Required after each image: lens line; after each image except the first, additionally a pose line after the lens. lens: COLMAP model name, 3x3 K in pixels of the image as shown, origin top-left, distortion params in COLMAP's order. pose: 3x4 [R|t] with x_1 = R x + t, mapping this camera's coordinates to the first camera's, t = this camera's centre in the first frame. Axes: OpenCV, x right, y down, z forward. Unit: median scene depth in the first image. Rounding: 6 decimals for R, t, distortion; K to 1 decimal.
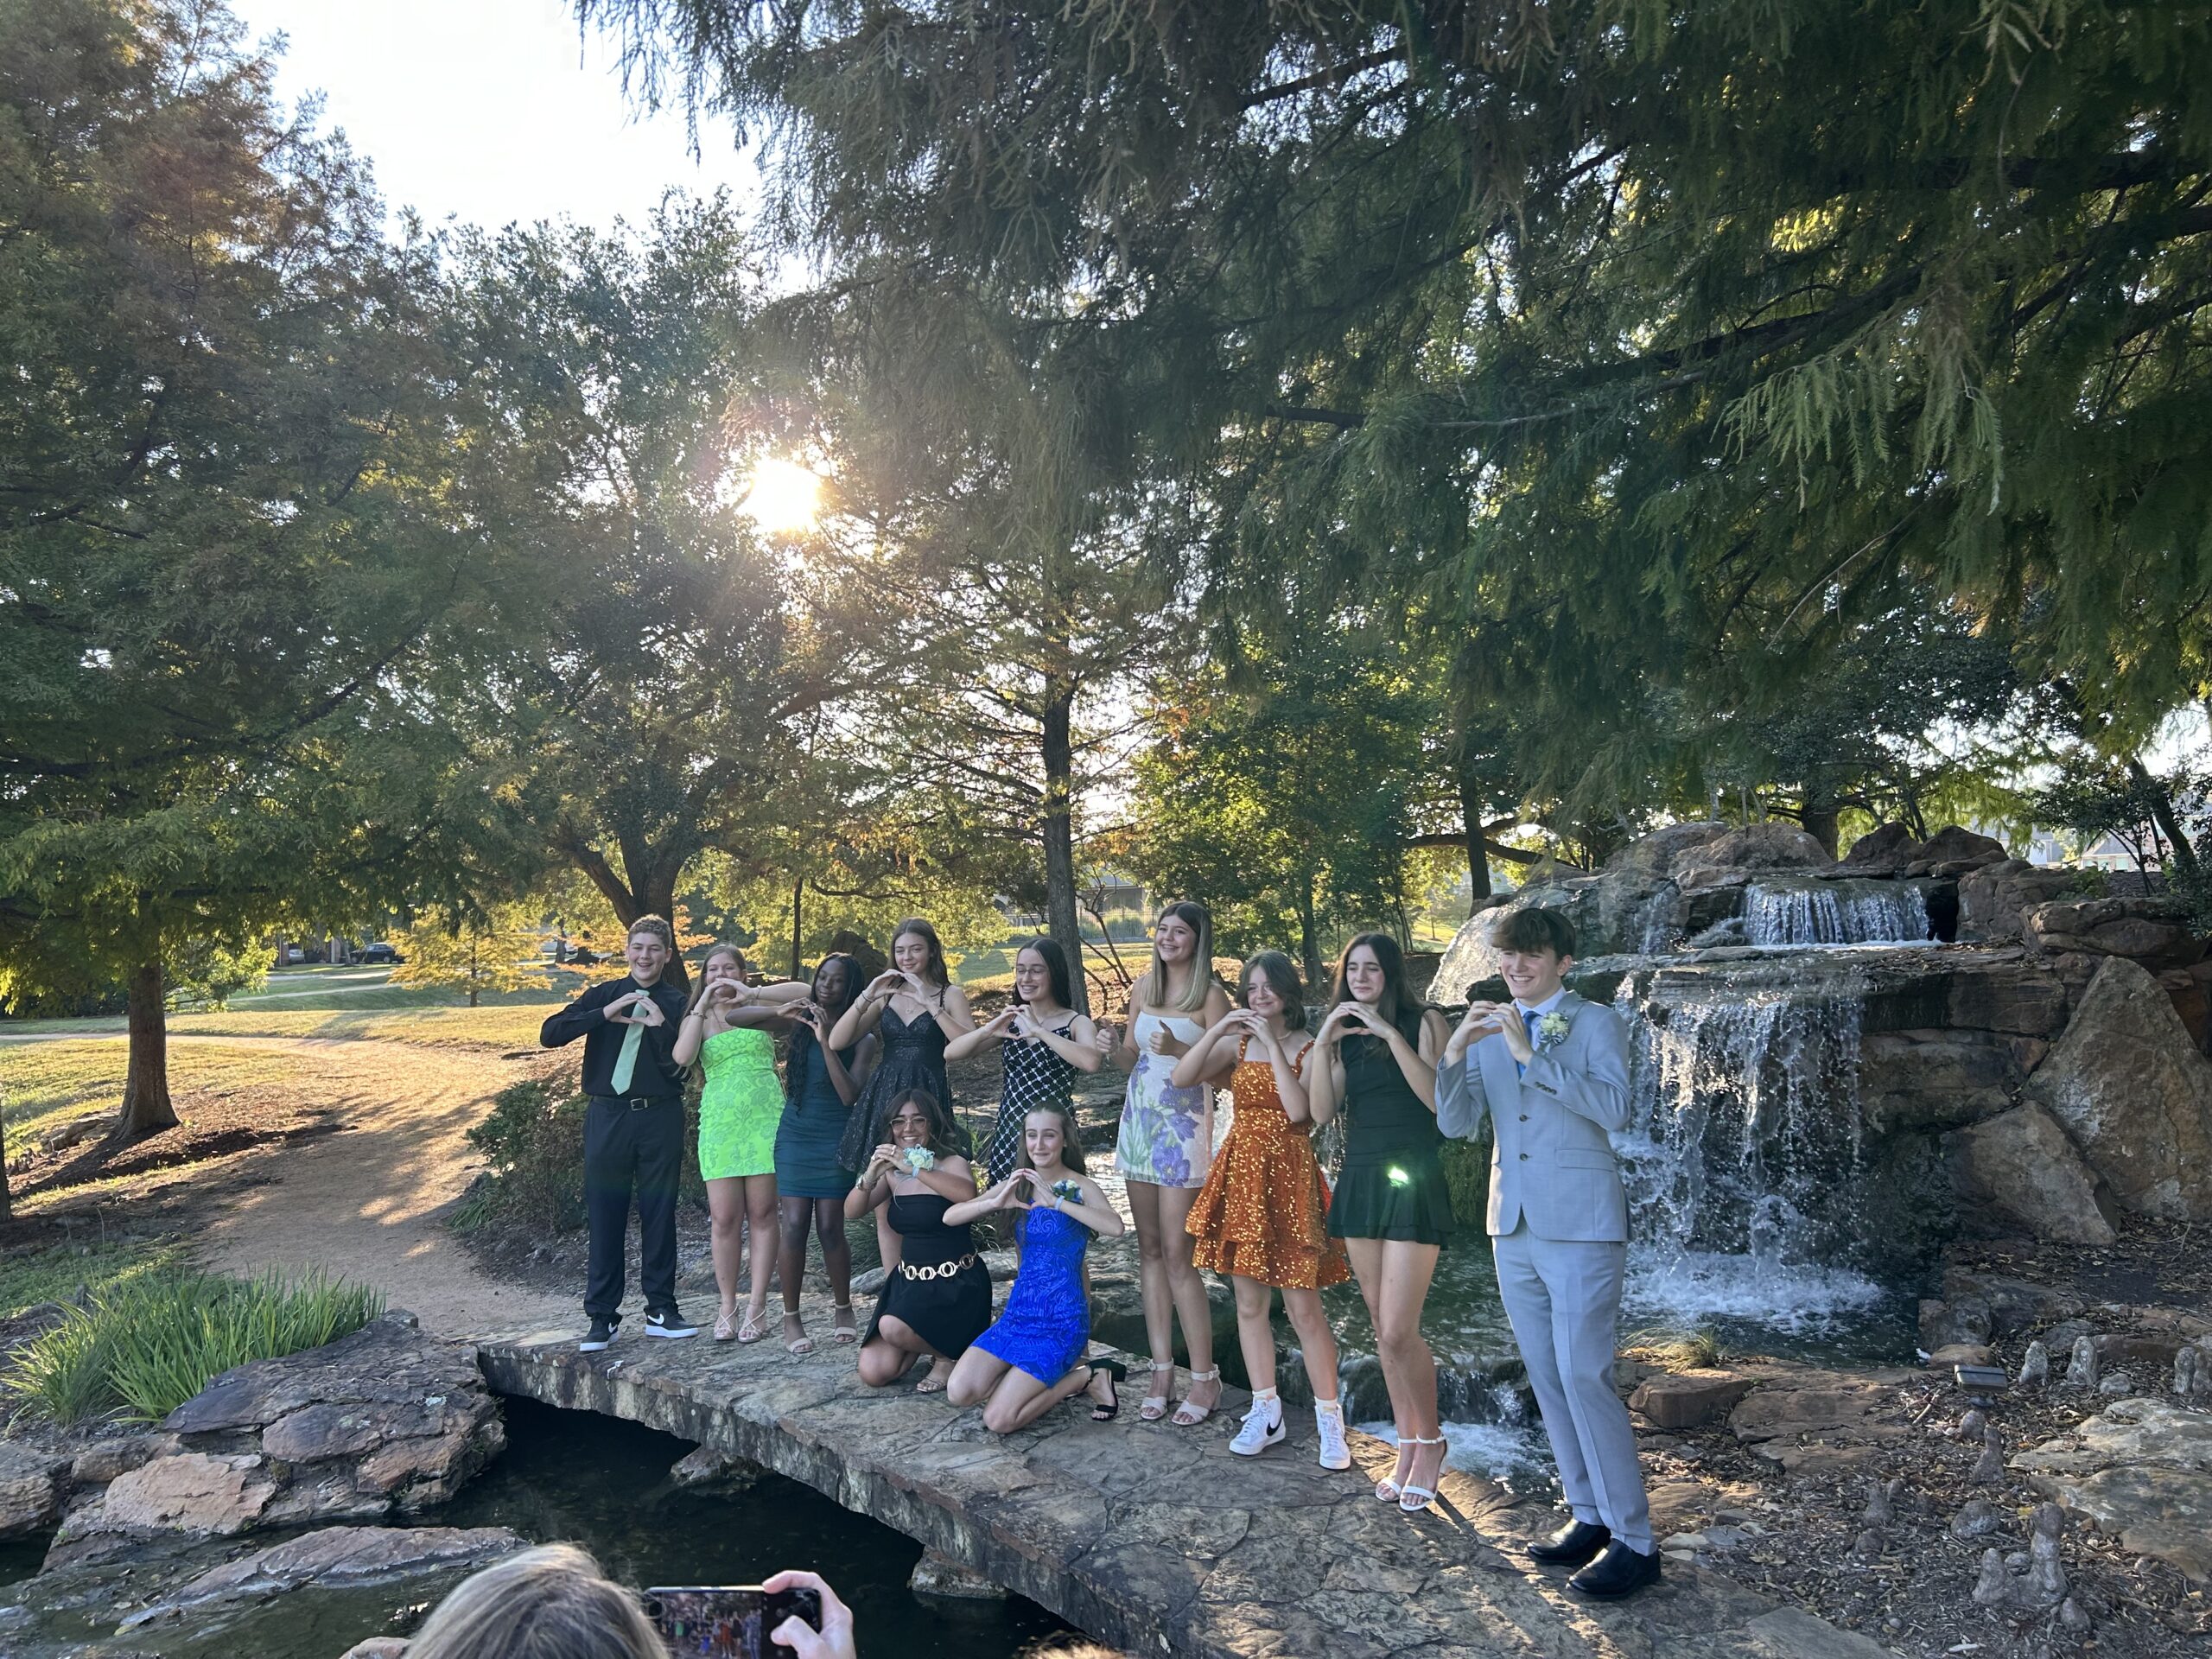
lens RADIAL K [[1646.6, 0, 1088.2], [0, 1646.6, 842.4], [0, 0, 1]] dist [0.027898, -0.027346]
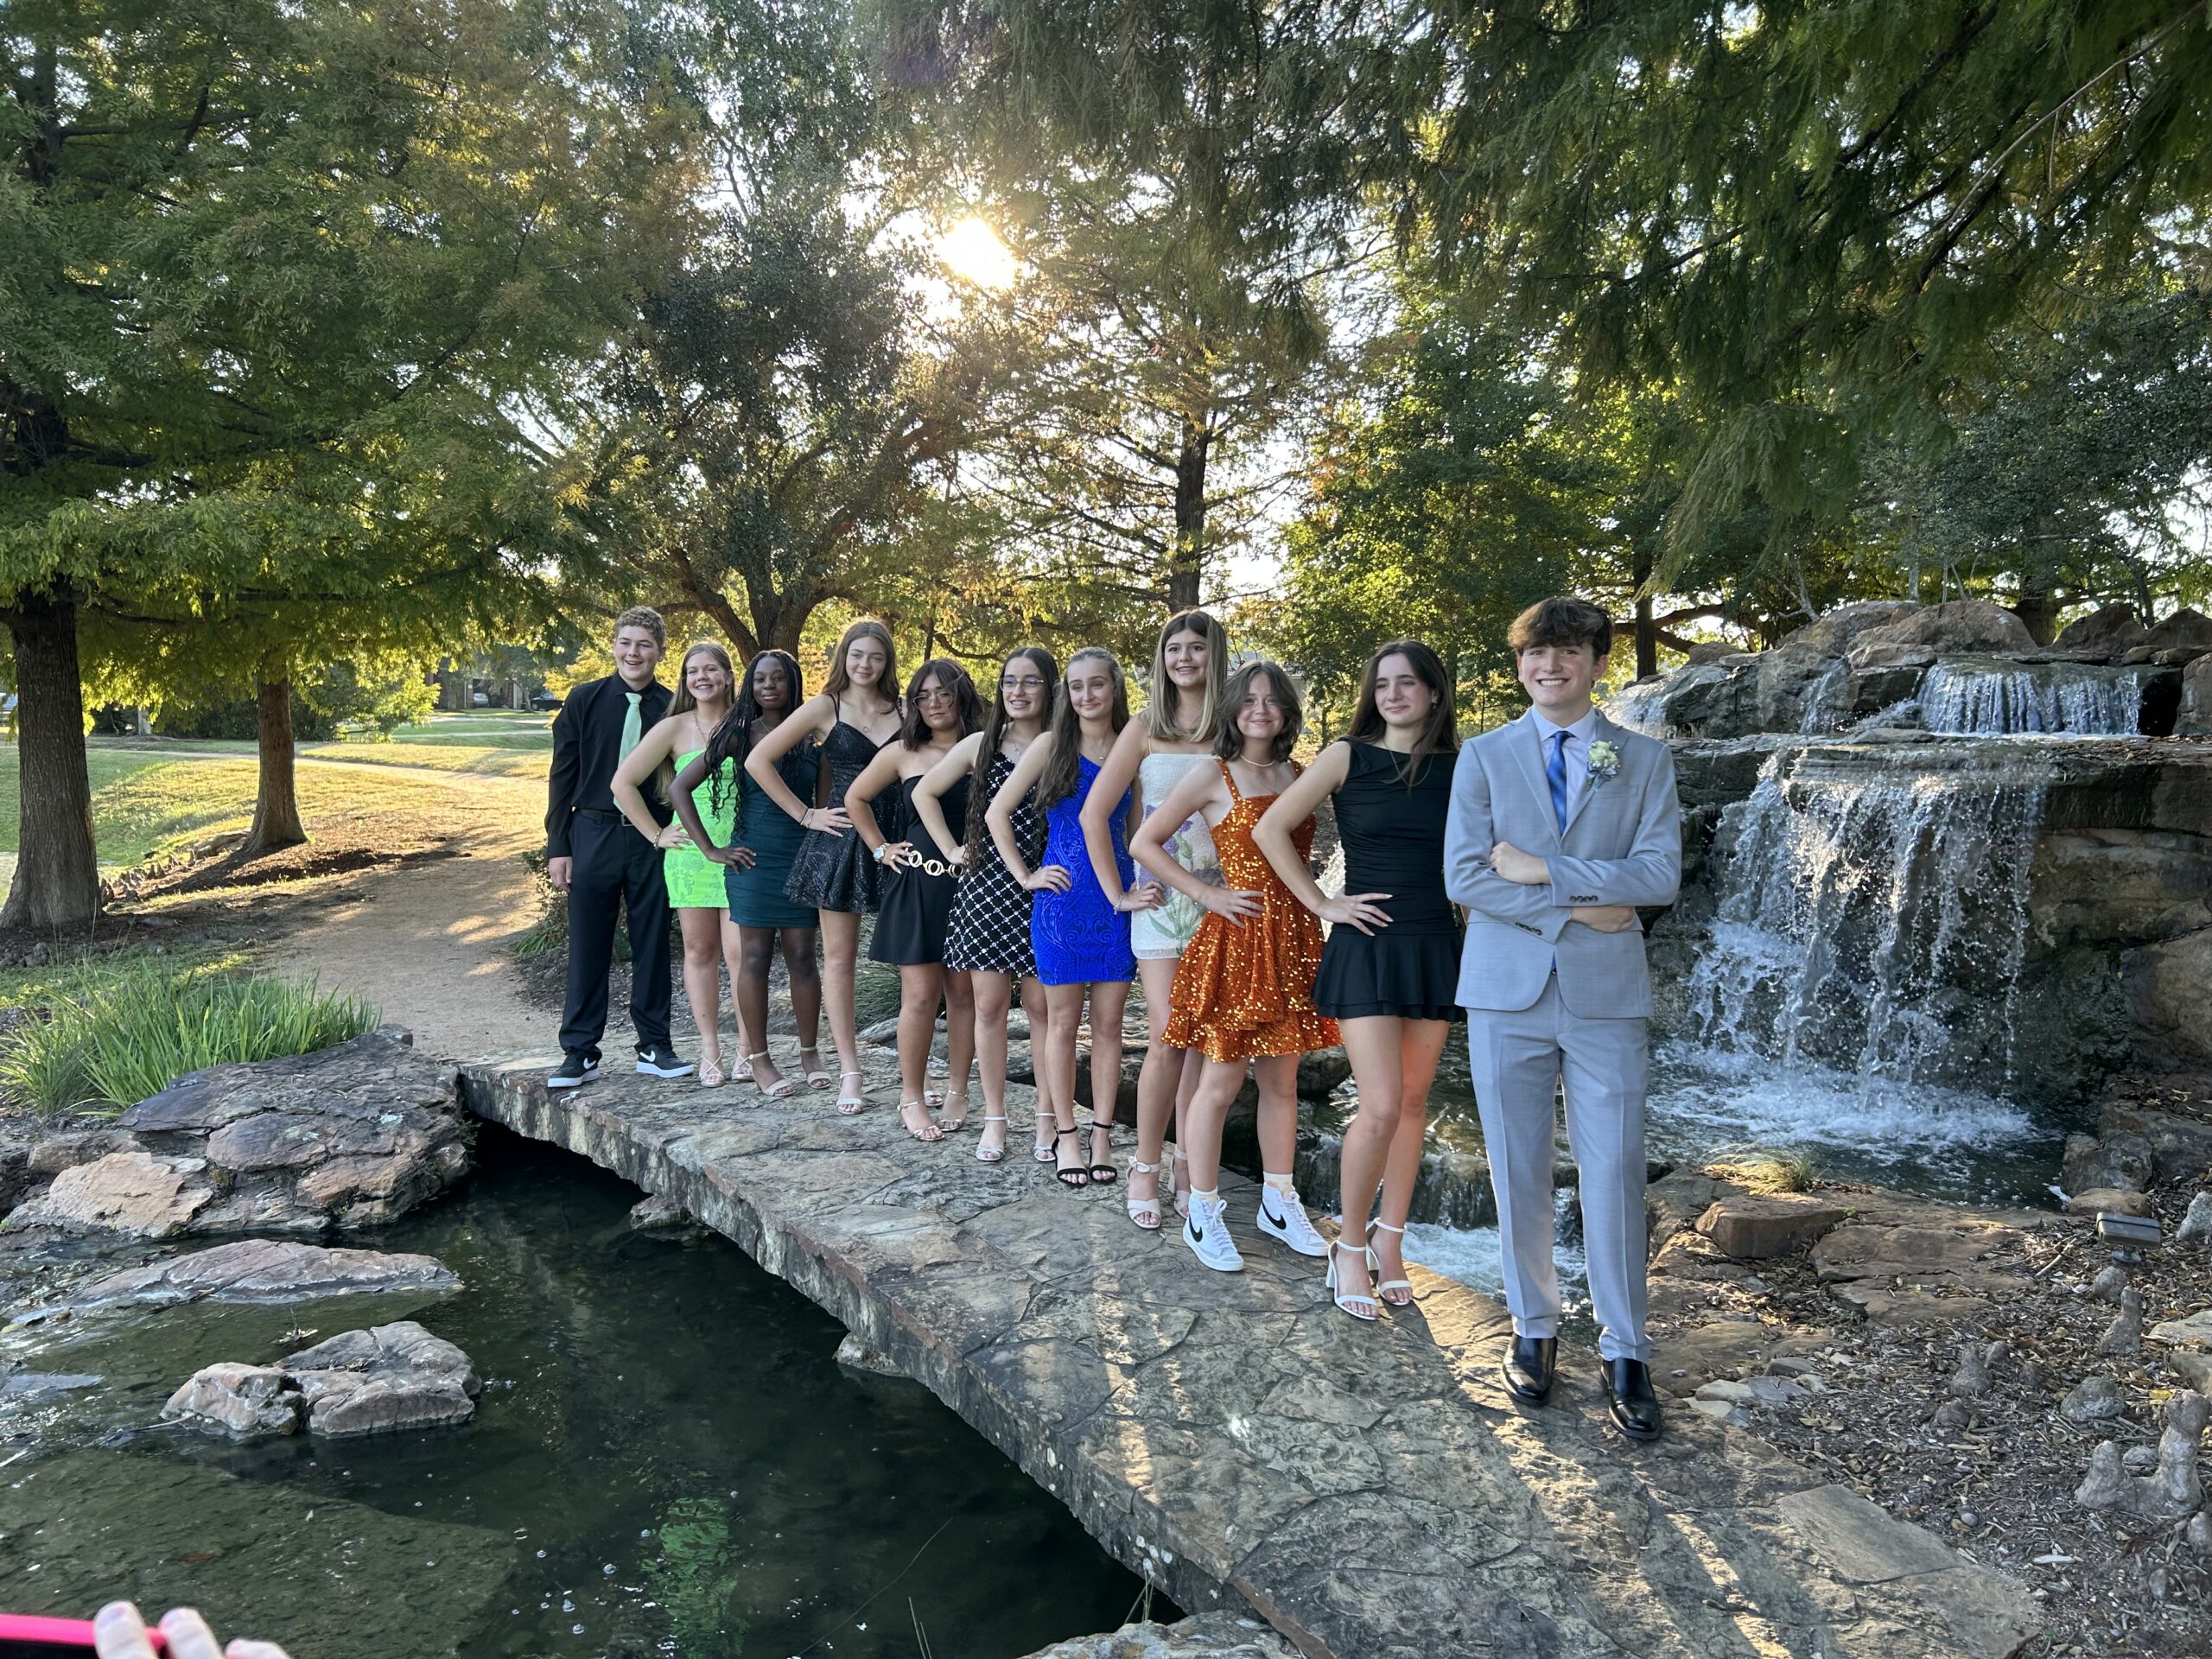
lens RADIAL K [[1646.6, 0, 1098.7], [0, 1646.6, 845.2], [0, 0, 1]] dist [0.027898, -0.027346]
pose [[0.994062, 0.059912, -0.090842, 0.079969], [-0.047414, 0.989849, 0.133982, 0.040492], [0.097947, -0.128880, 0.986811, 0.137931]]
